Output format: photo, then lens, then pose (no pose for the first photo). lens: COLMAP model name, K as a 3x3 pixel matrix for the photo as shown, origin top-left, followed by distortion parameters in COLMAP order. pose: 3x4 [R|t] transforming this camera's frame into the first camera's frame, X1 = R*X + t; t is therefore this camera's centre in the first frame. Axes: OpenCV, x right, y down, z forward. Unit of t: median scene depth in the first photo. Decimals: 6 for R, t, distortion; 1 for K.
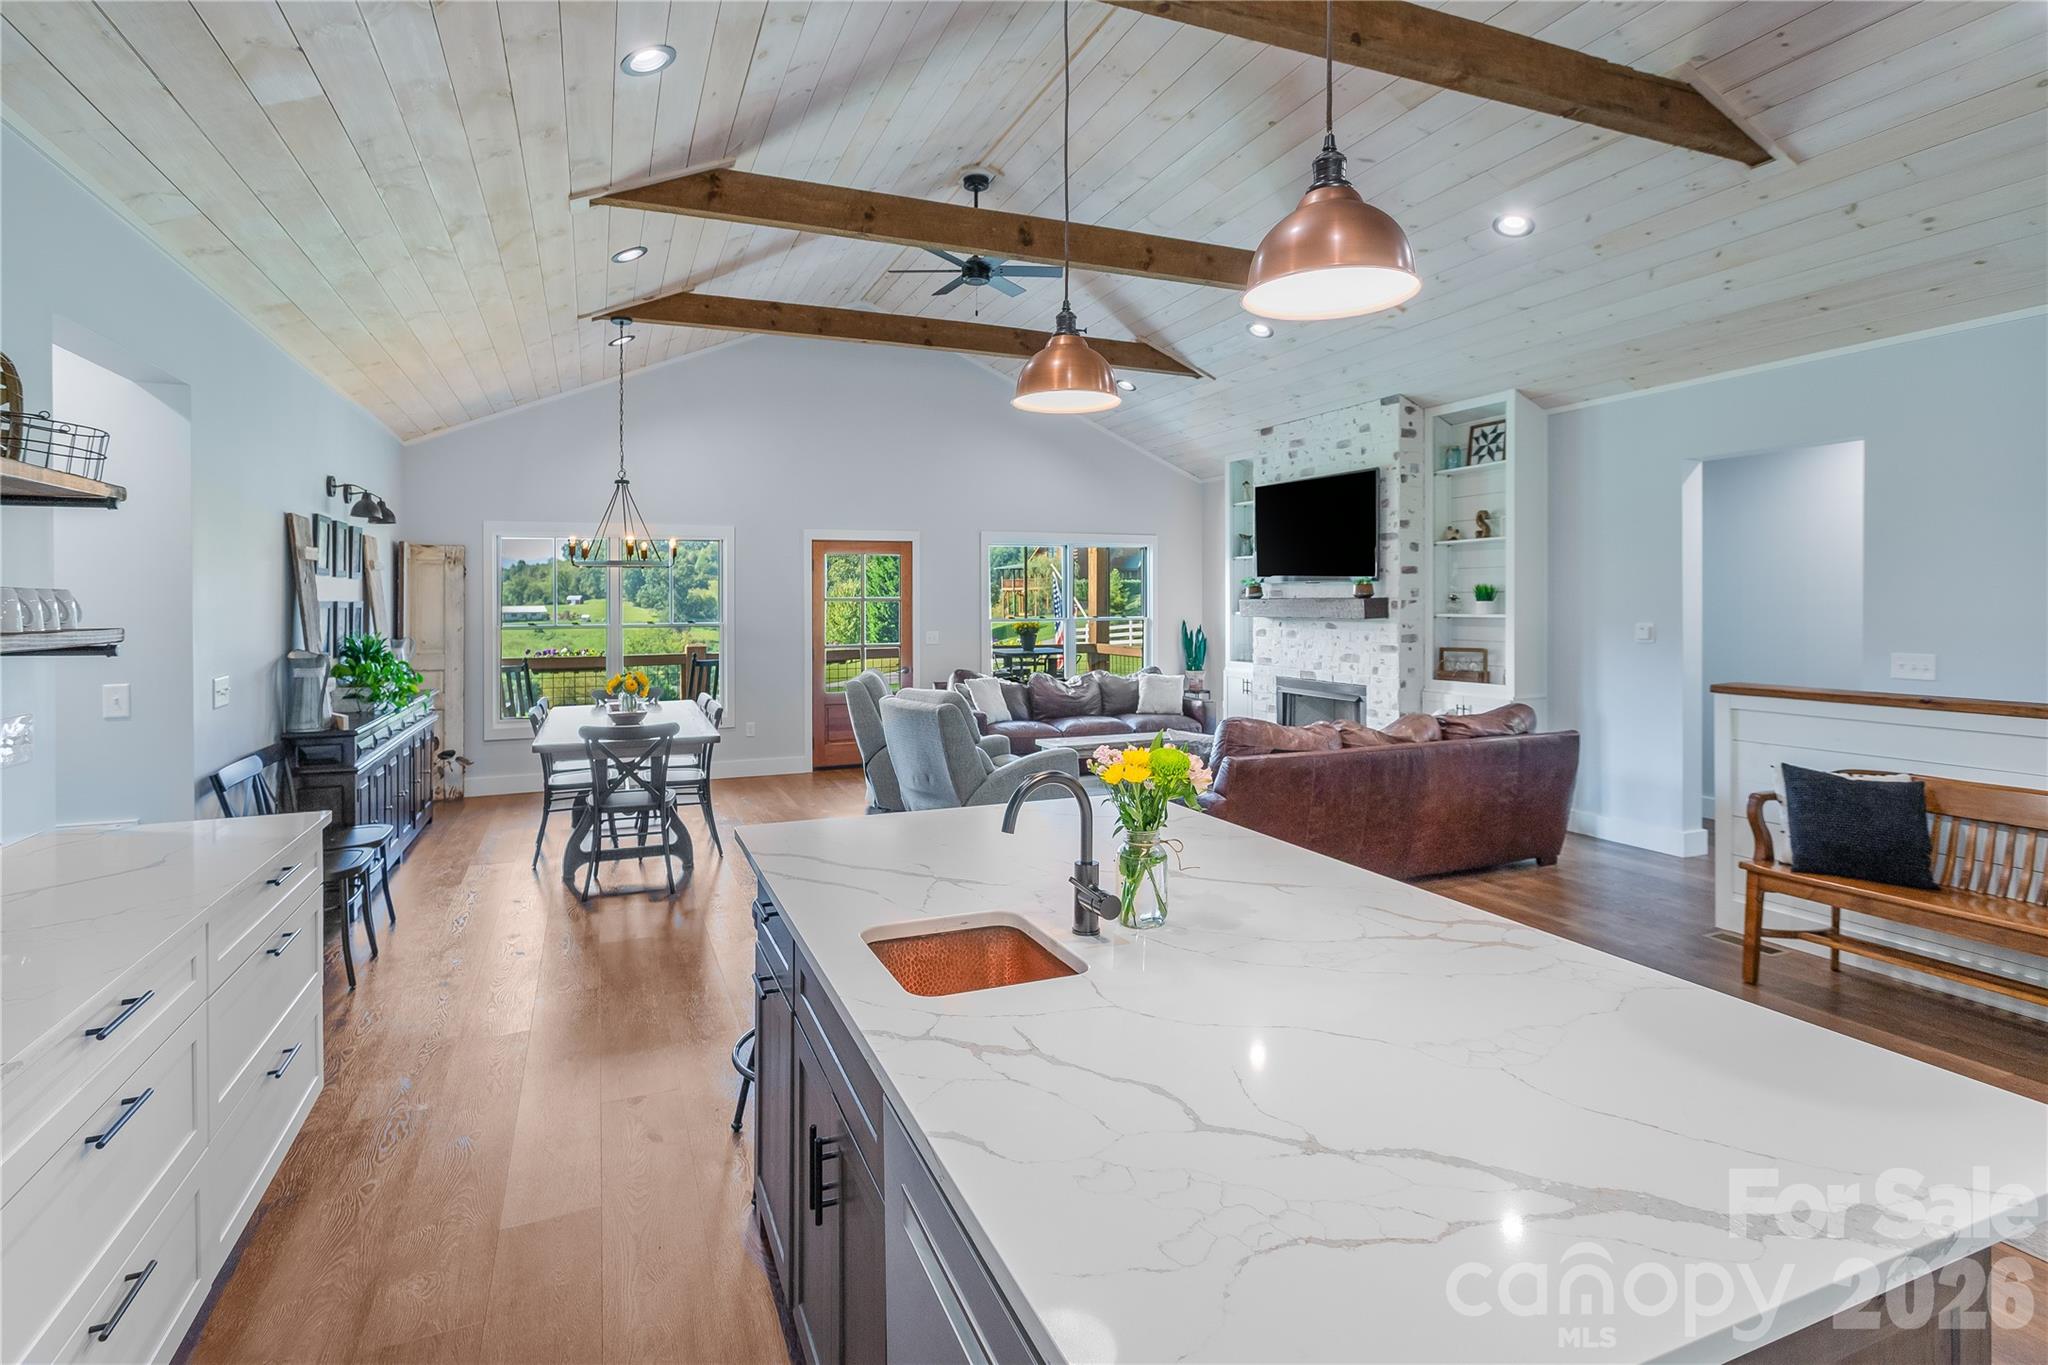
lens RADIAL K [[987.3, 0, 994.5], [0, 987.3, 598.9], [0, 0, 1]] dist [0.001053, 0.001300]
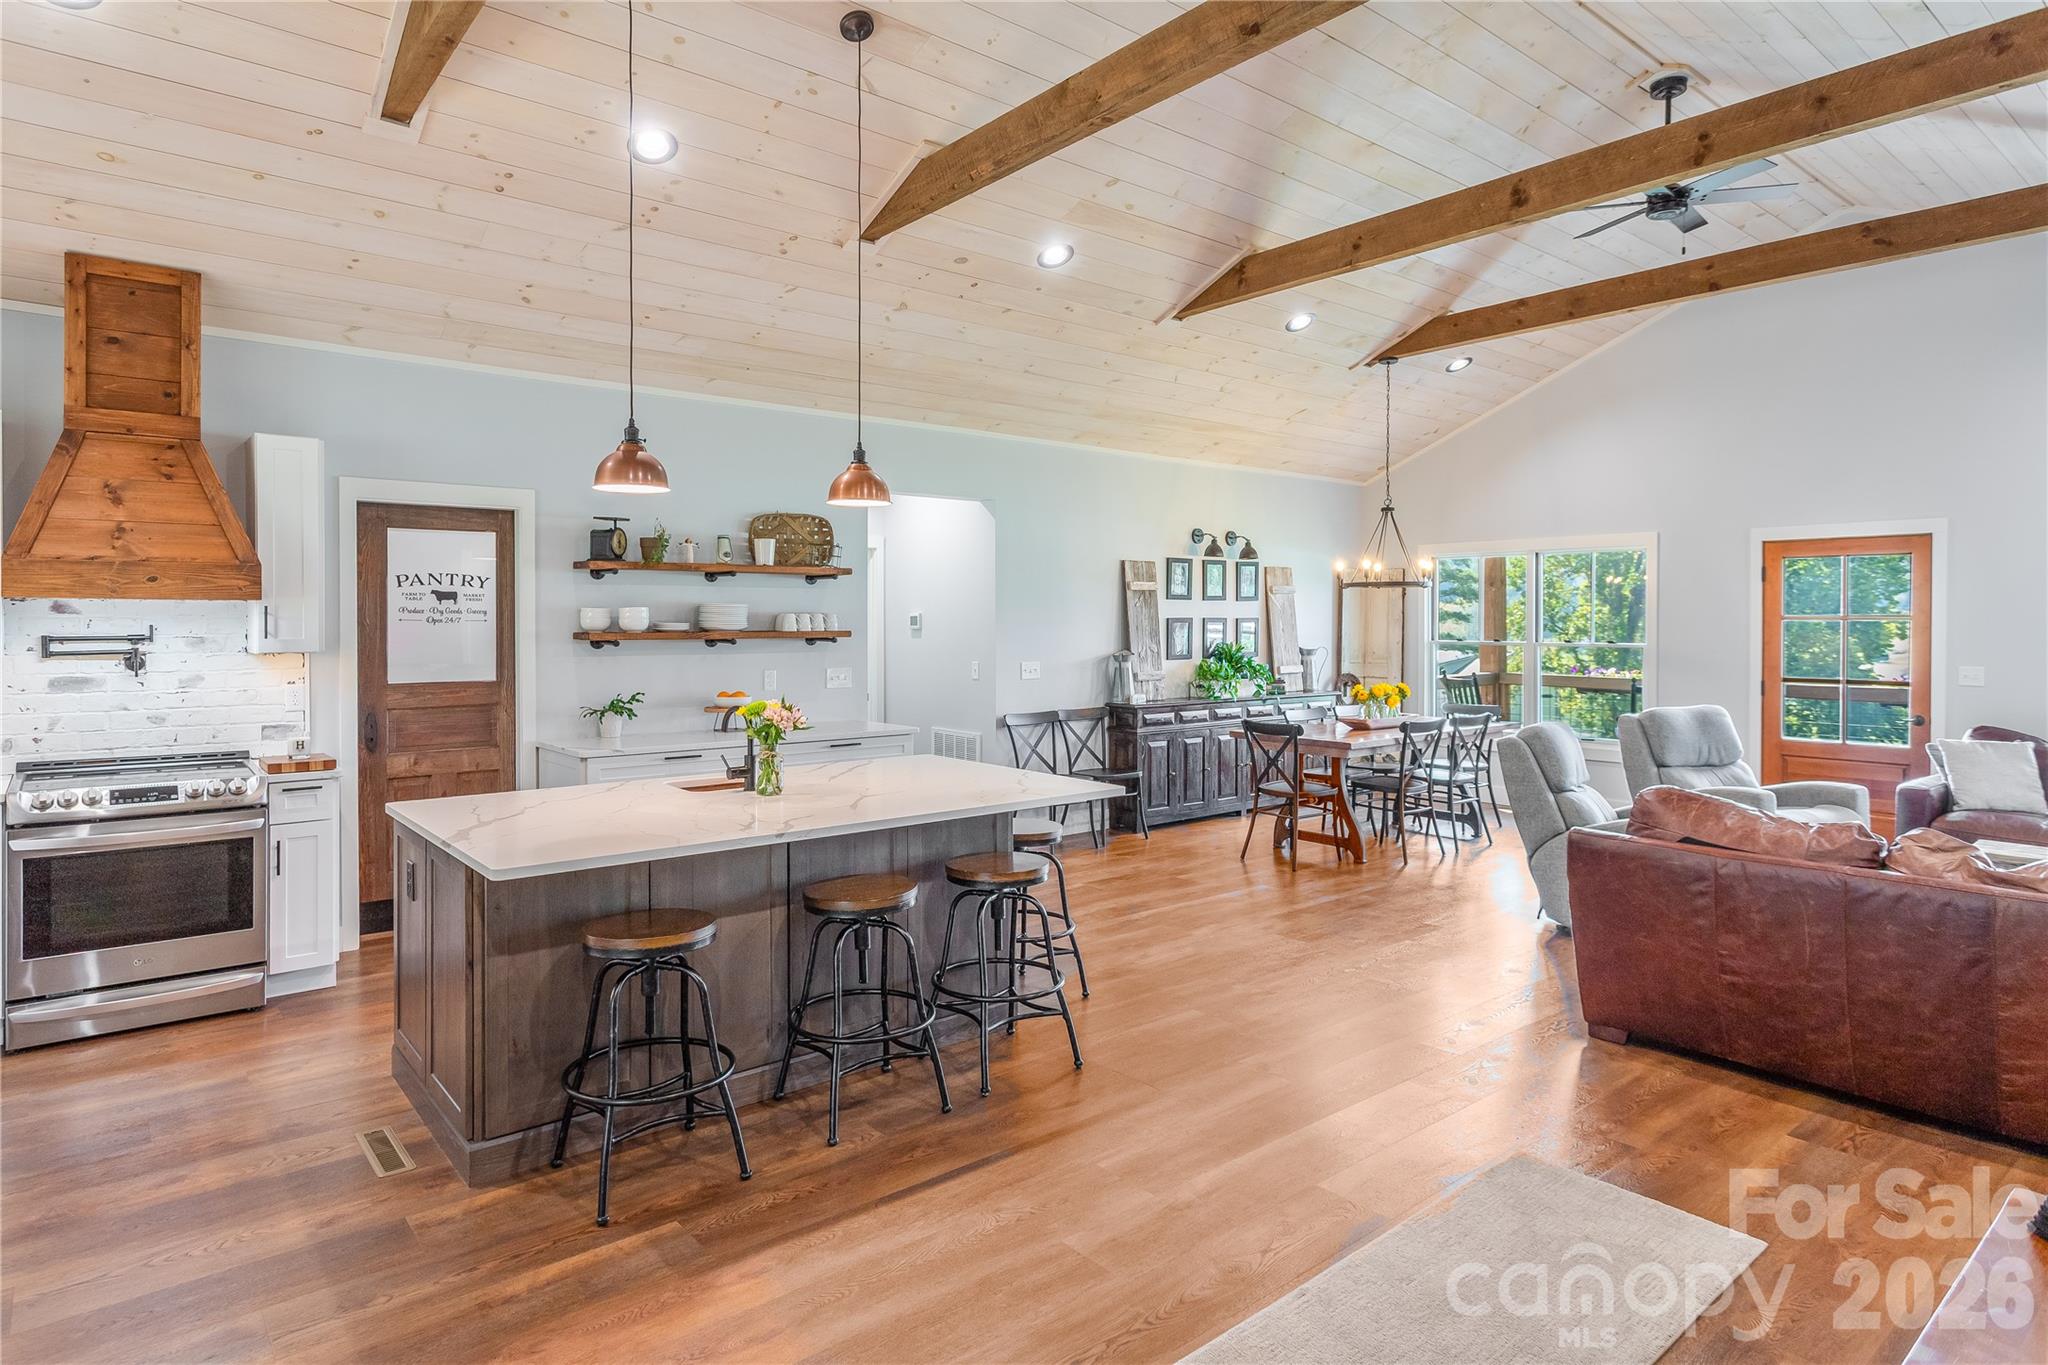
lens RADIAL K [[1114.2, 0, 1023.7], [0, 1114.2, 624.4], [0, 0, 1]] dist [0.000496, -0.000819]
pose [[0.309829, 0.012391, -0.950712, 0.576302], [-0.001360, 0.999920, 0.012589, -0.005476], [0.950791, -0.002607, 0.309821, 0.205736]]
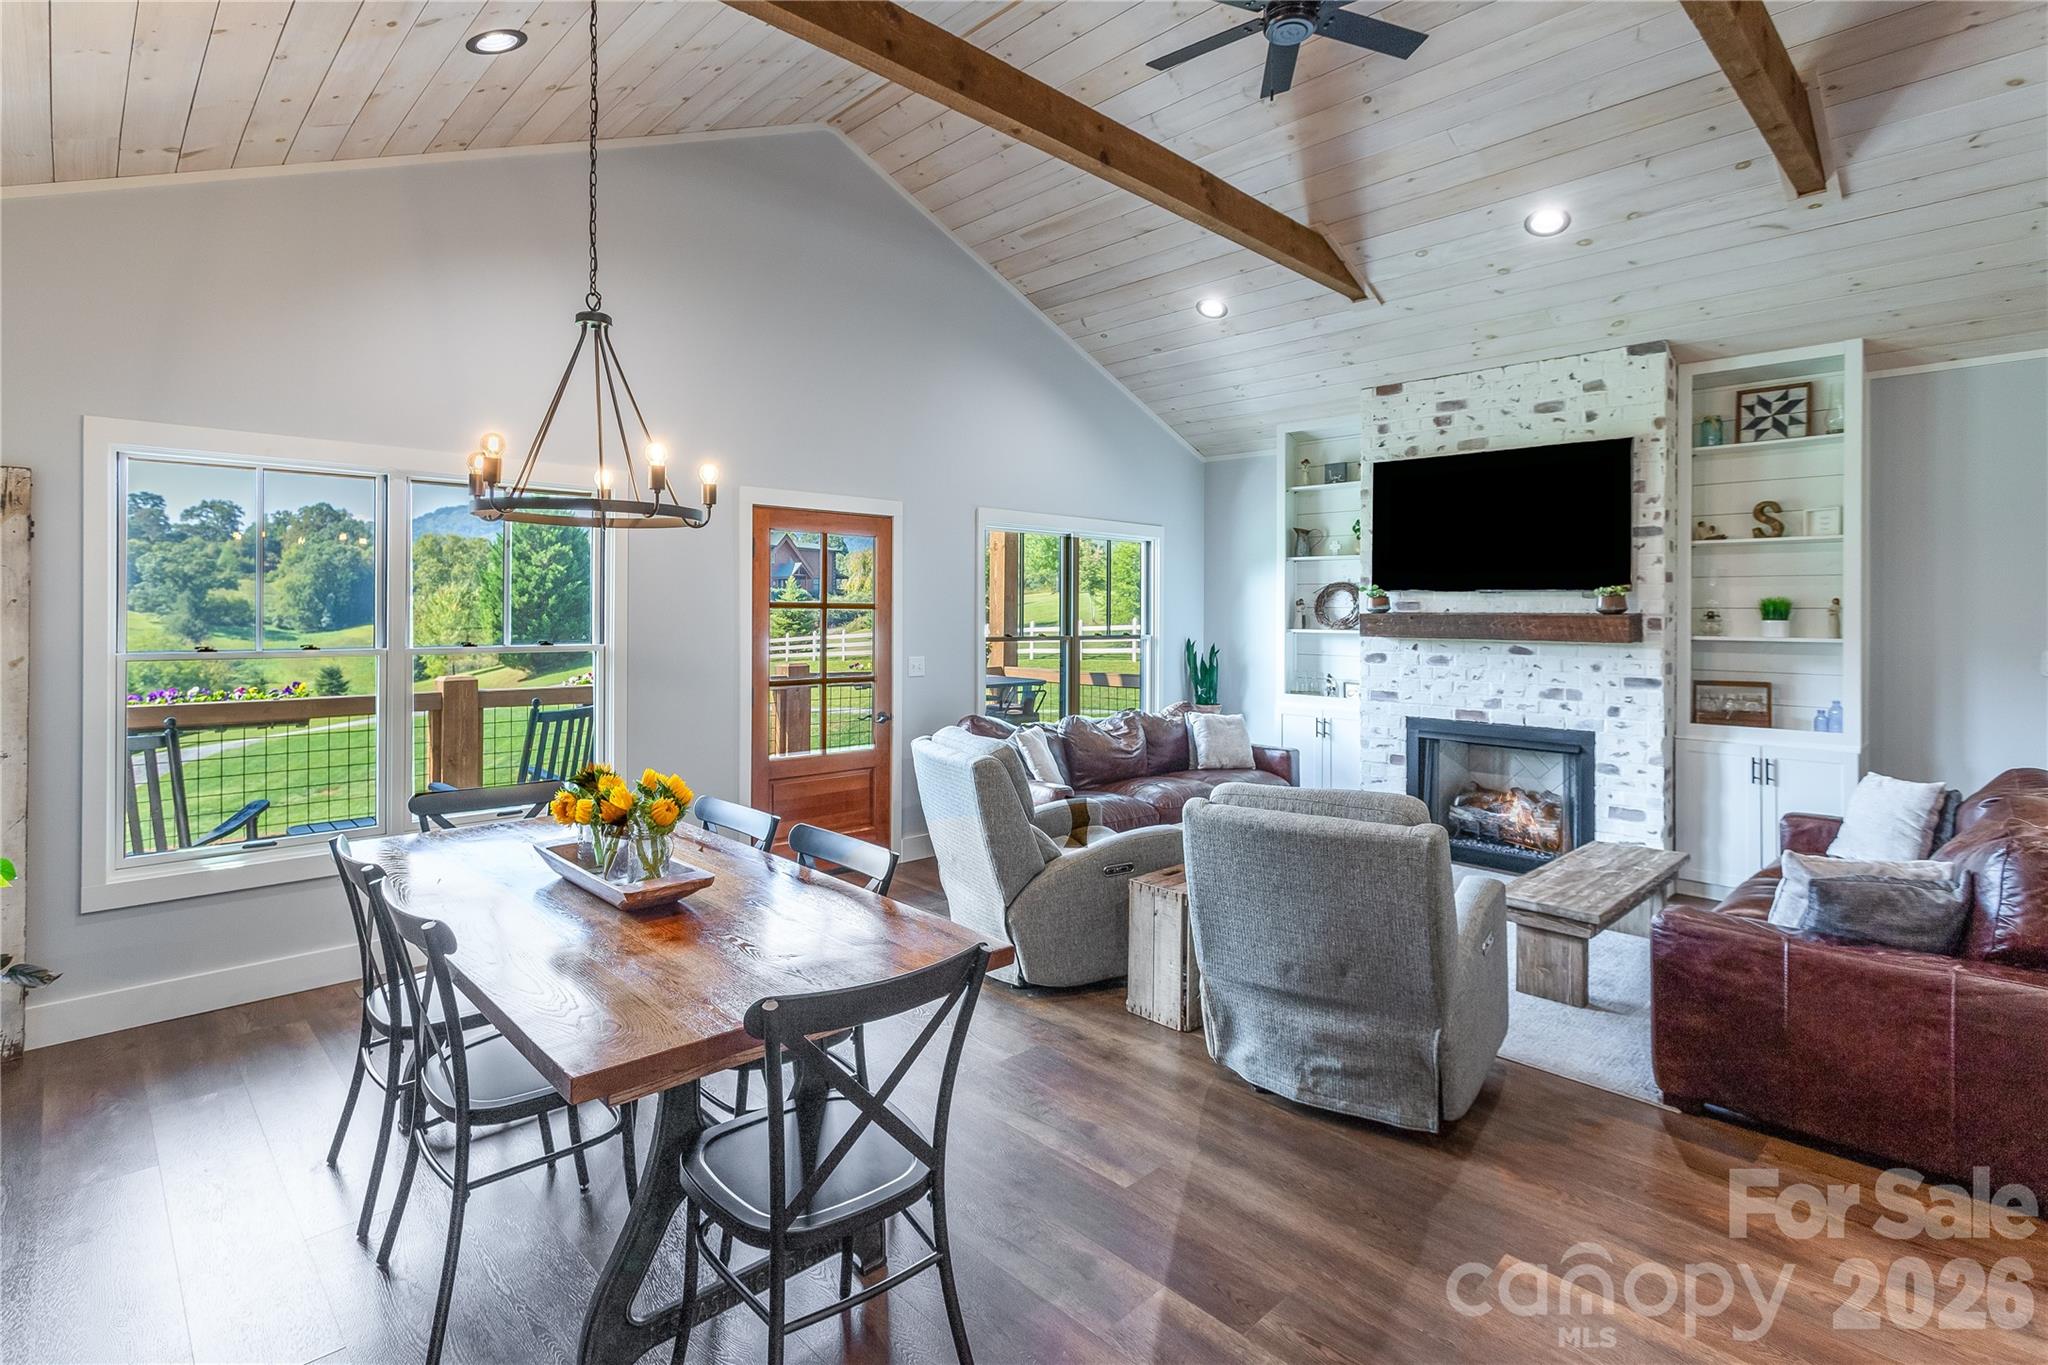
lens RADIAL K [[987.3, 0, 994.2], [0, 987.3, 603.0], [0, 0, 1]] dist [0.001053, 0.001300]
pose [[0.934033, 0.014489, 0.356892, -0.322062], [-0.012910, 0.999893, -0.006807, 0.001823], [-0.356952, 0.001751, 0.934121, 0.482163]]
